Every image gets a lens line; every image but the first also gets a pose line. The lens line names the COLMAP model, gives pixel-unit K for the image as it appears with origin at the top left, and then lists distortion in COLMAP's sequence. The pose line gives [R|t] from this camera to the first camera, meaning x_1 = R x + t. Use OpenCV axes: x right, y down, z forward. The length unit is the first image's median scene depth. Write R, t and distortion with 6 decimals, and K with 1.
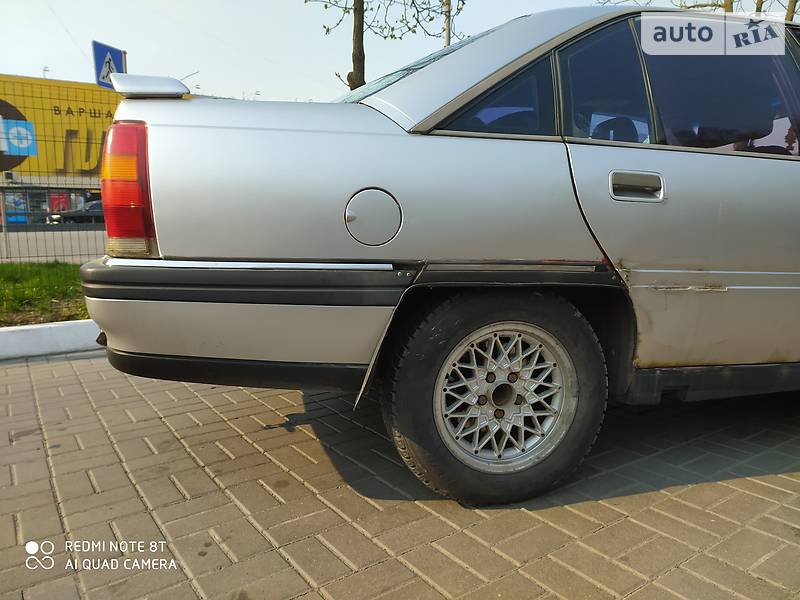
lens RADIAL K [[599.7, 0, 402.2], [0, 599.7, 303.7], [0, 0, 1]] dist [0.083336, -0.090458]
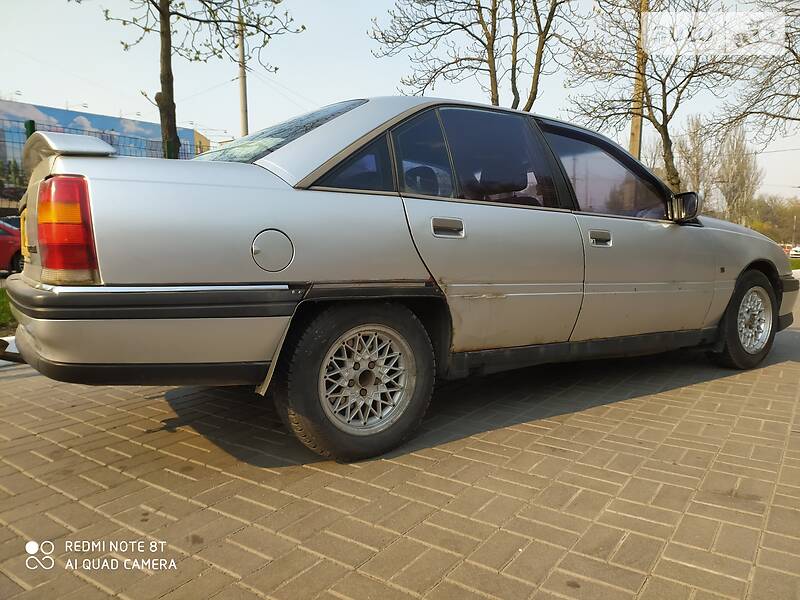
lens RADIAL K [[599.7, 0, 402.2], [0, 599.7, 303.7], [0, 0, 1]] dist [0.083336, -0.090458]
pose [[0.945700, -0.035682, 0.323077, -0.188555], [0.043771, 0.998883, -0.017803, 0.010271], [-0.322081, 0.030978, 0.946205, -0.321840]]
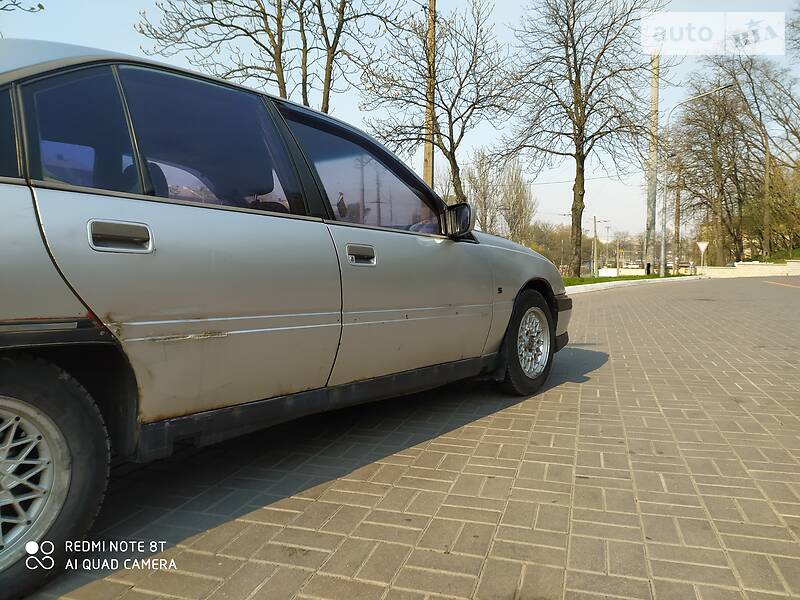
lens RADIAL K [[599.7, 0, 402.2], [0, 599.7, 303.7], [0, 0, 1]] dist [0.083336, -0.090458]
pose [[0.802097, -0.048697, 0.595205, 0.159207], [0.084593, 0.995885, -0.032519, -0.017959], [-0.591172, 0.076434, 0.802916, -0.030483]]
